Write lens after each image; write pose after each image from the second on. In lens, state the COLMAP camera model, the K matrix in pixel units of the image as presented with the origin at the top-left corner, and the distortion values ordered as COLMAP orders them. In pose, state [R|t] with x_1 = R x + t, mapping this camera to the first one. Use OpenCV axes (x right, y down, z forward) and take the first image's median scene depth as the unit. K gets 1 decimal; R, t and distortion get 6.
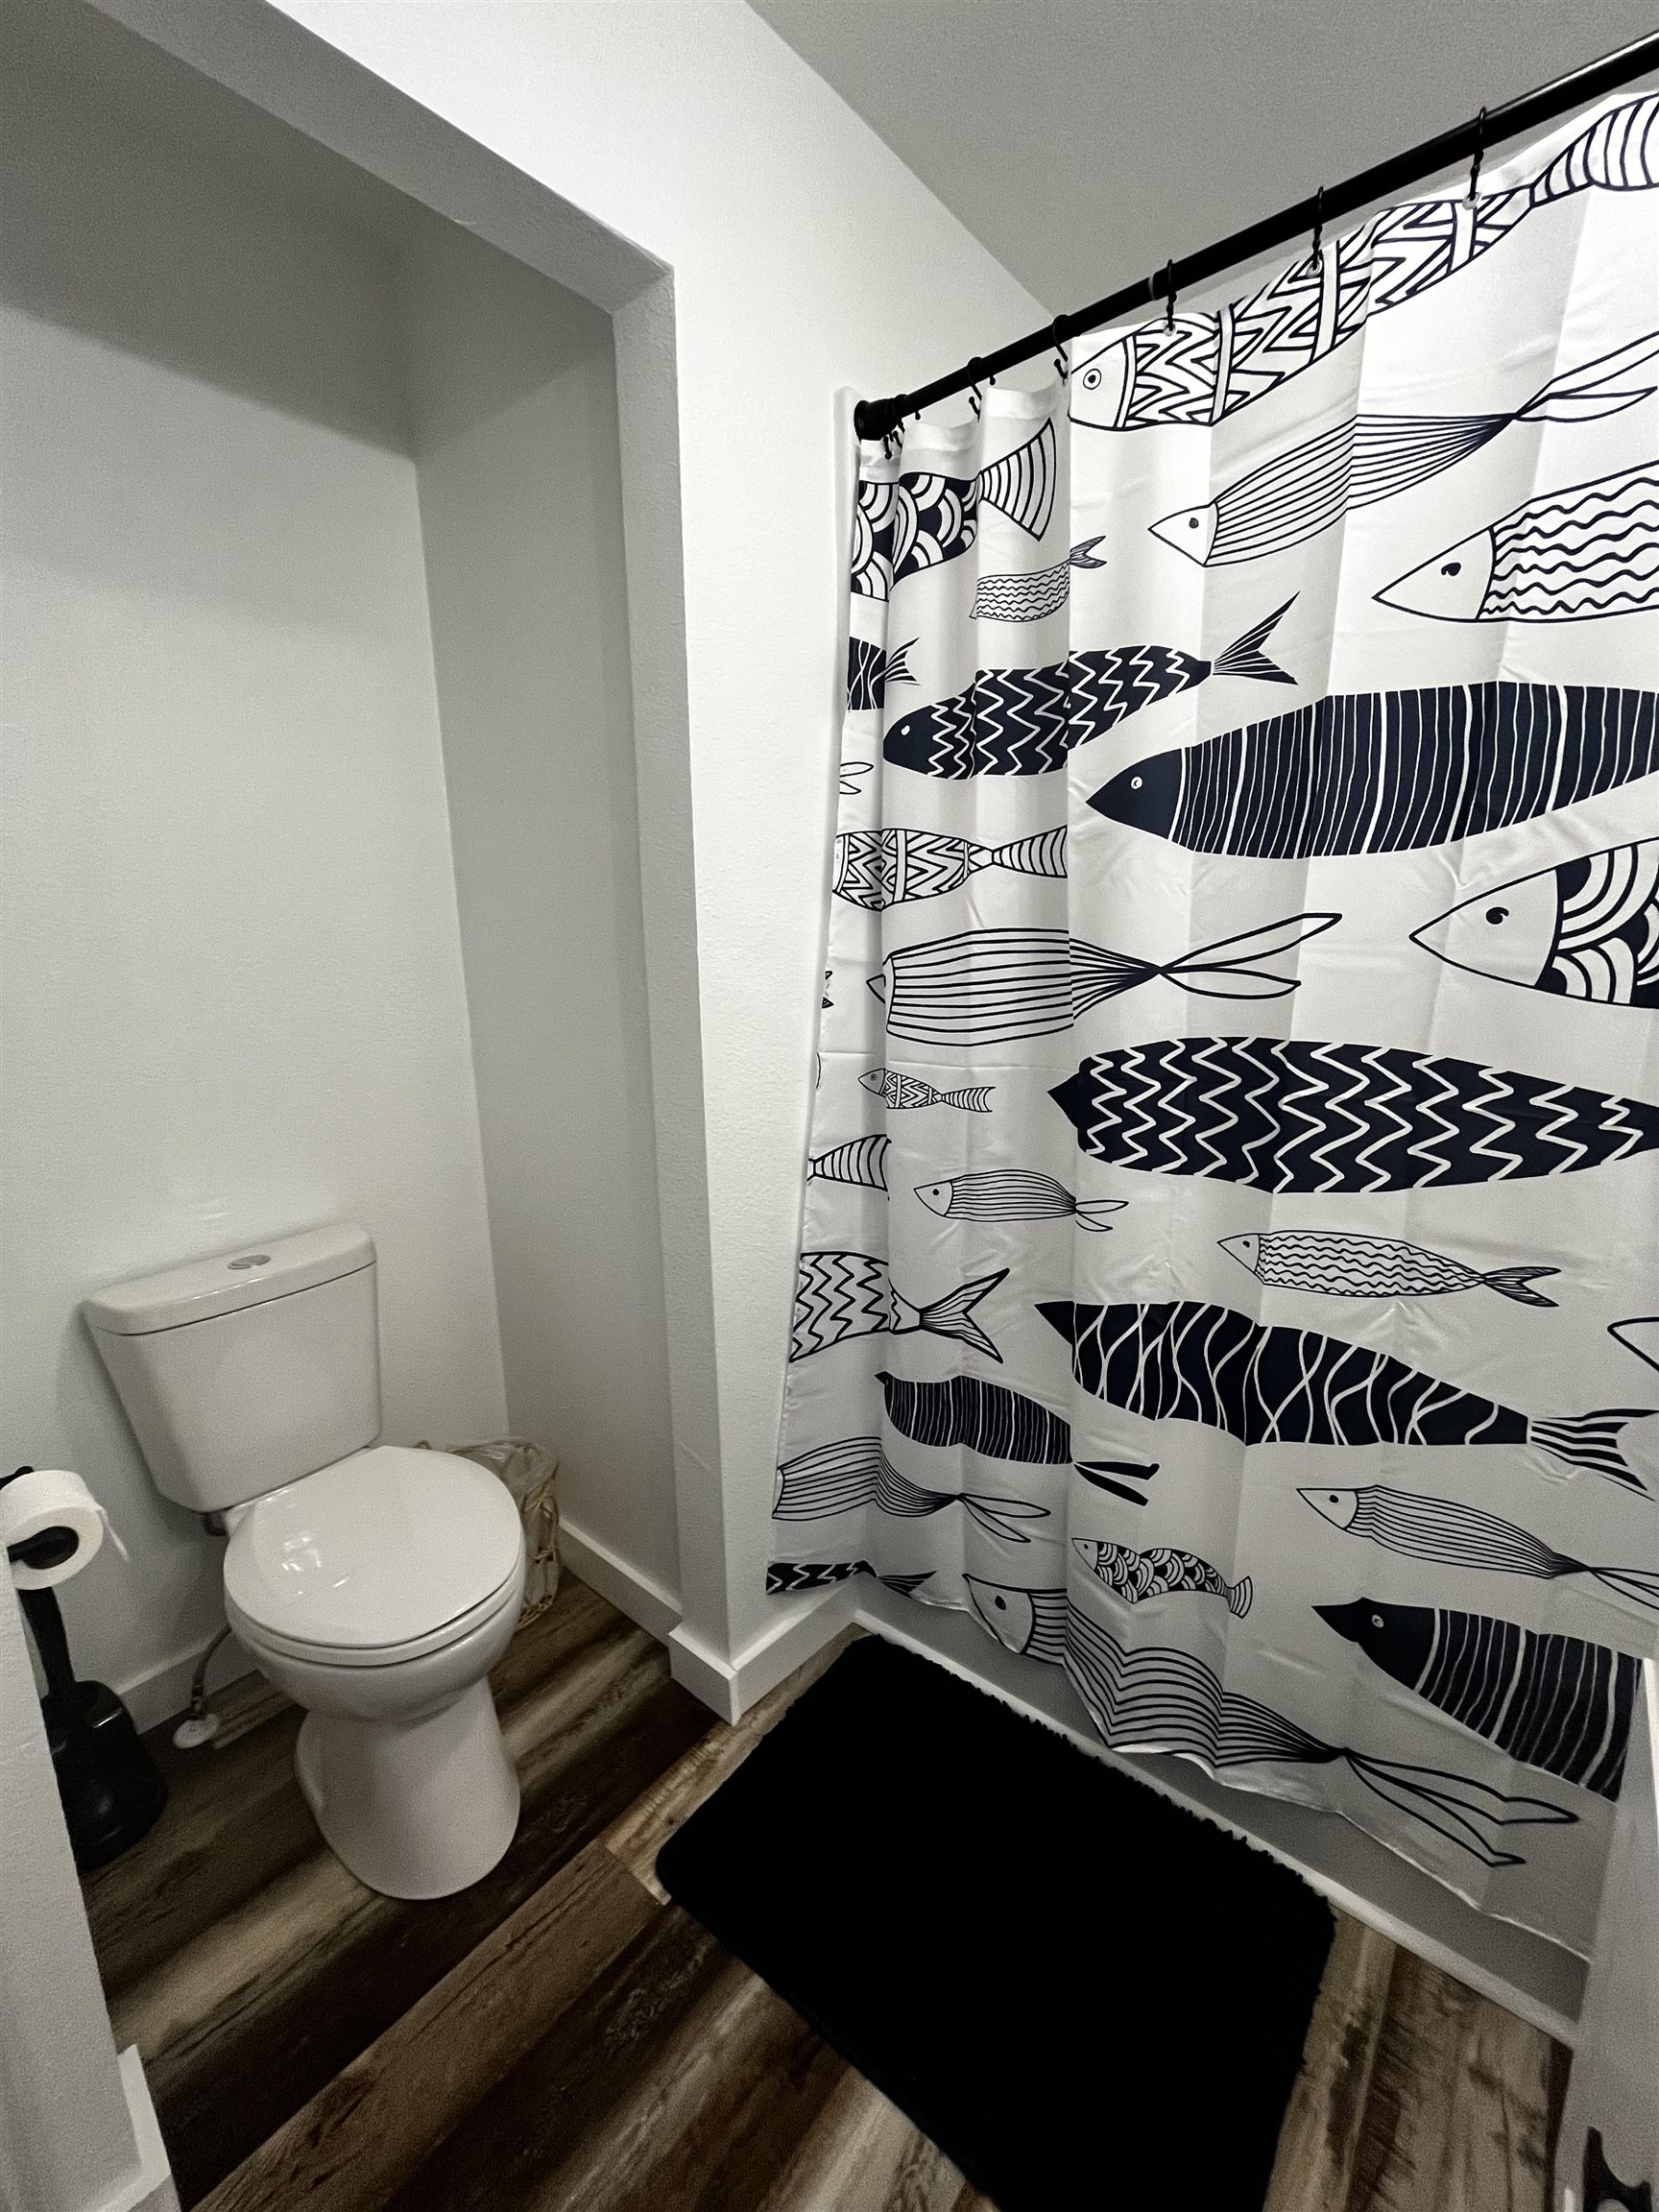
lens RADIAL K [[885.4, 0, 824.4], [0, 885.4, 1105.5], [0, 0, 1]] dist [-0.000885, -0.000237]
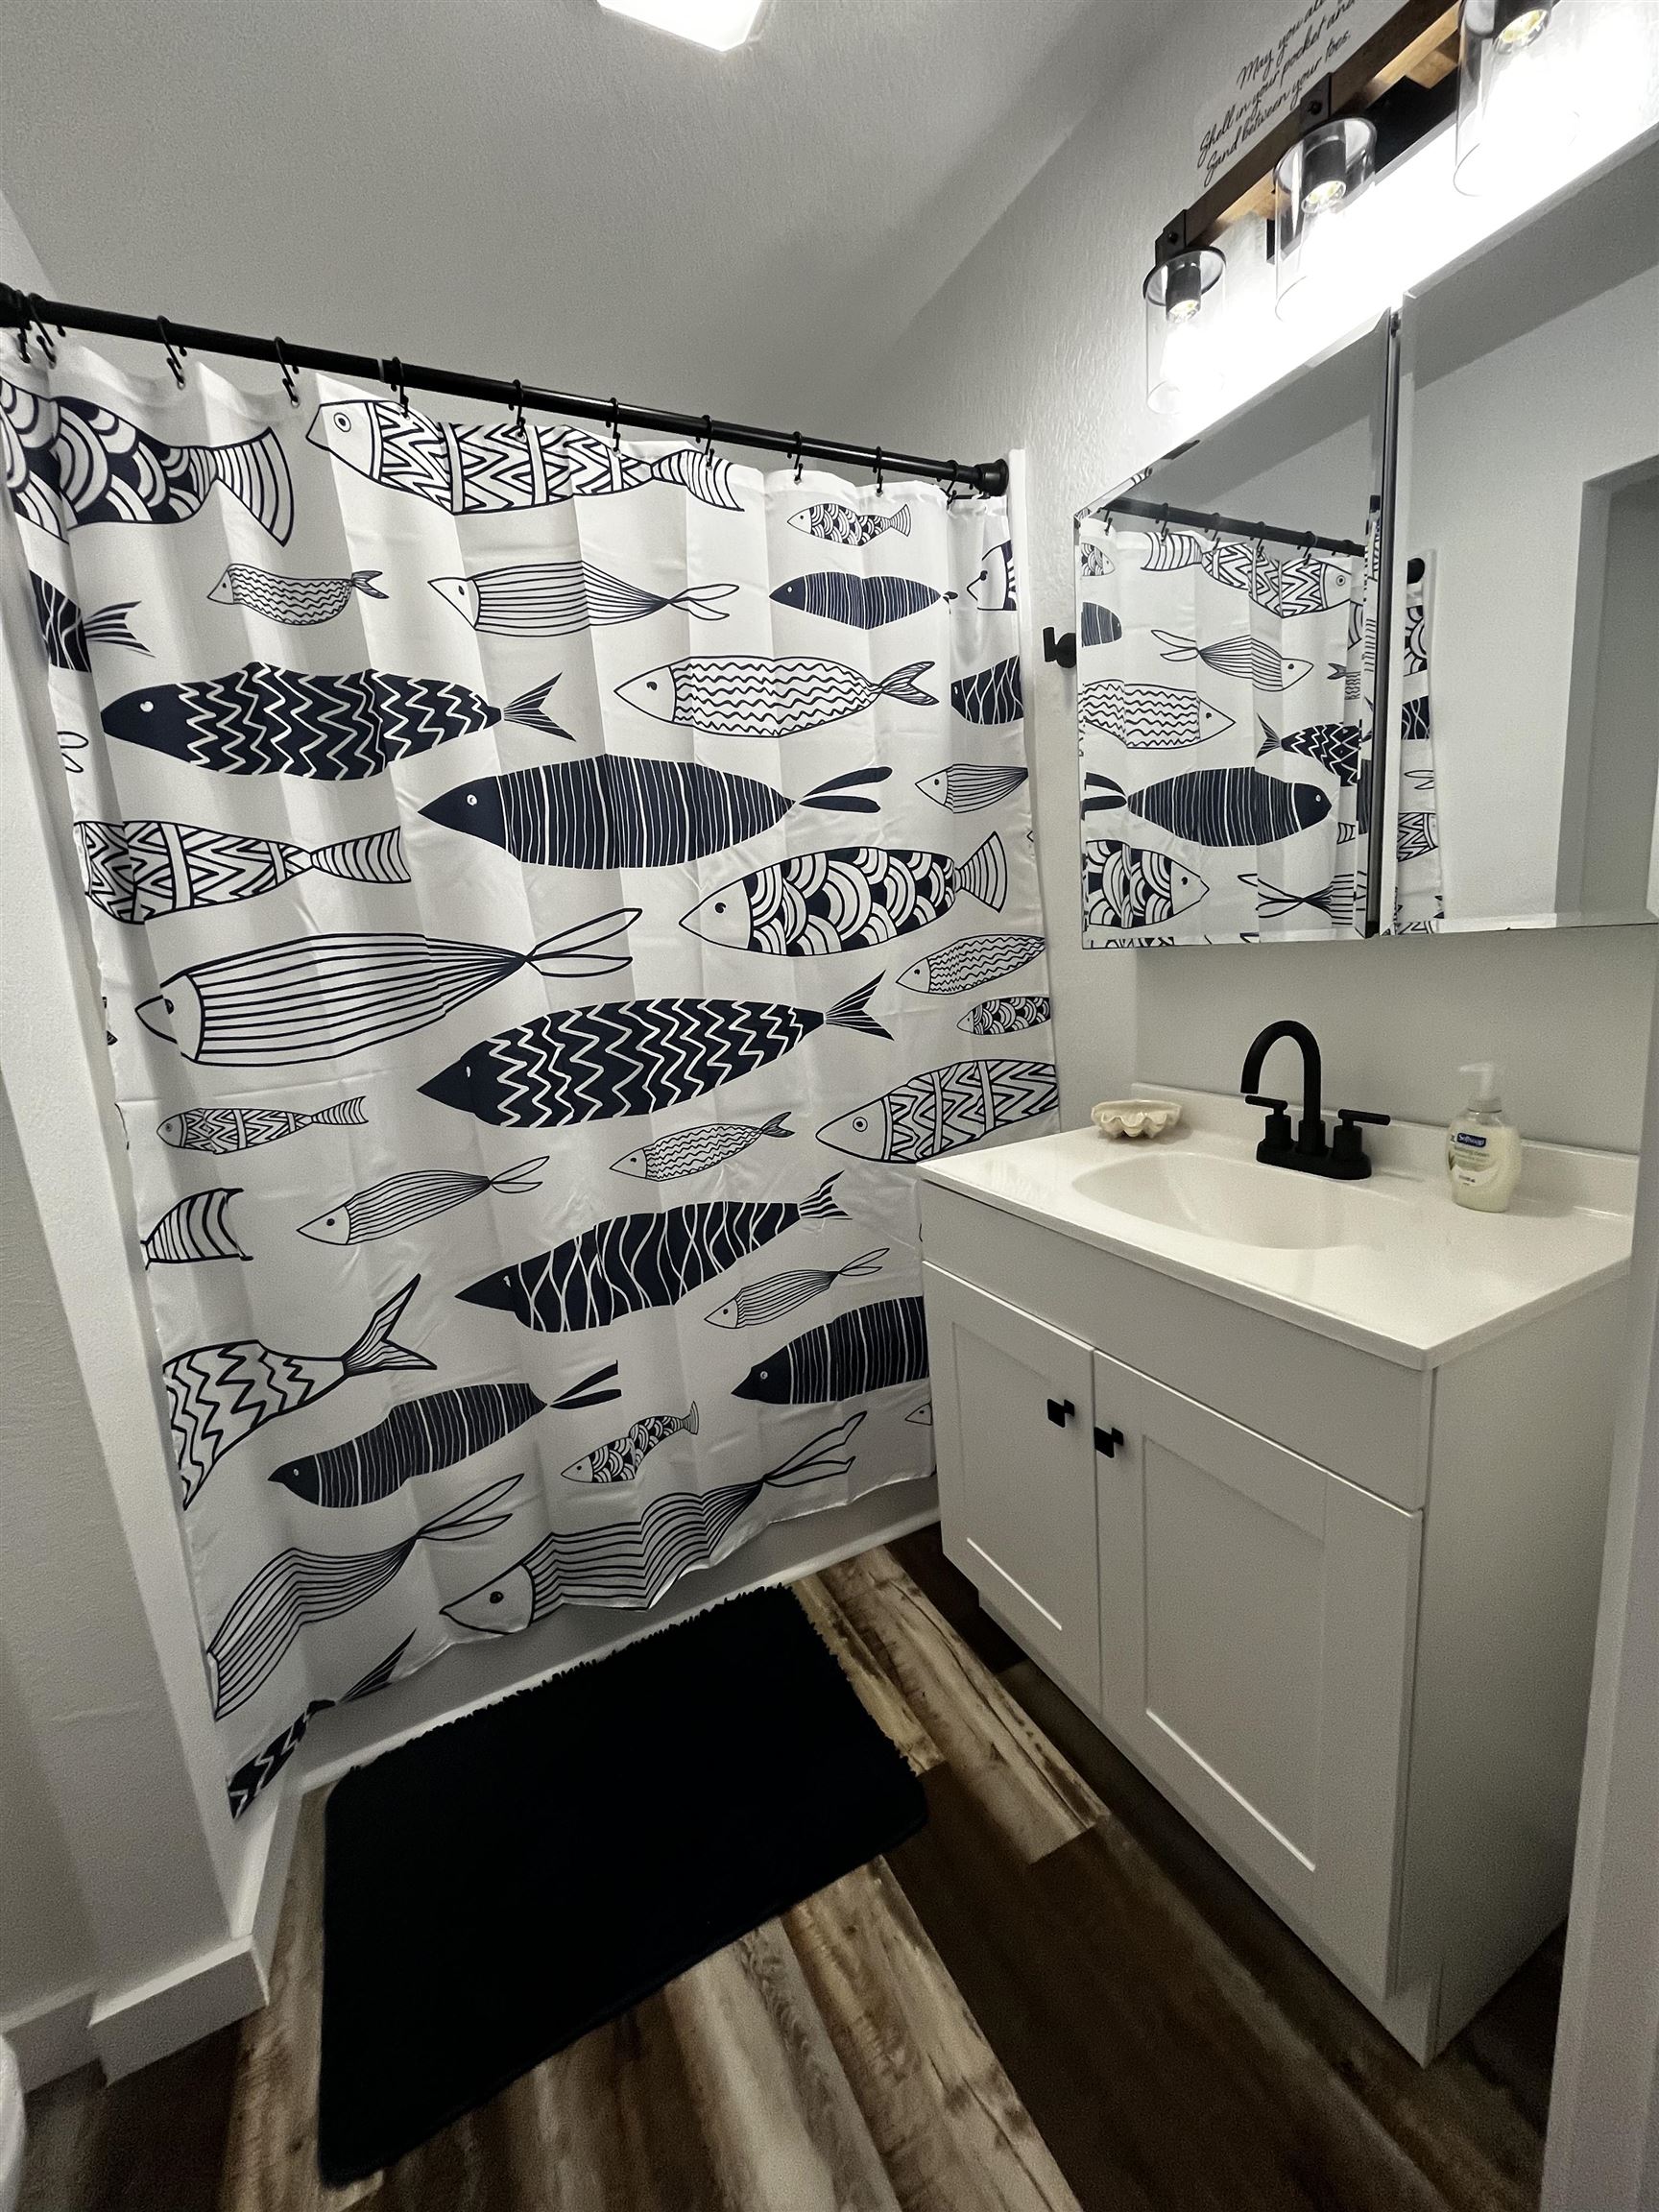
lens RADIAL K [[885.4, 0, 815.7], [0, 885.4, 1108.9], [0, 0, 1]] dist [-0.000885, -0.000237]
pose [[0.404808, -0.183692, 0.895761, -0.554596], [0.247226, 0.965117, 0.086189, 0.035526], [-0.880346, 0.186566, 0.436101, 0.168926]]
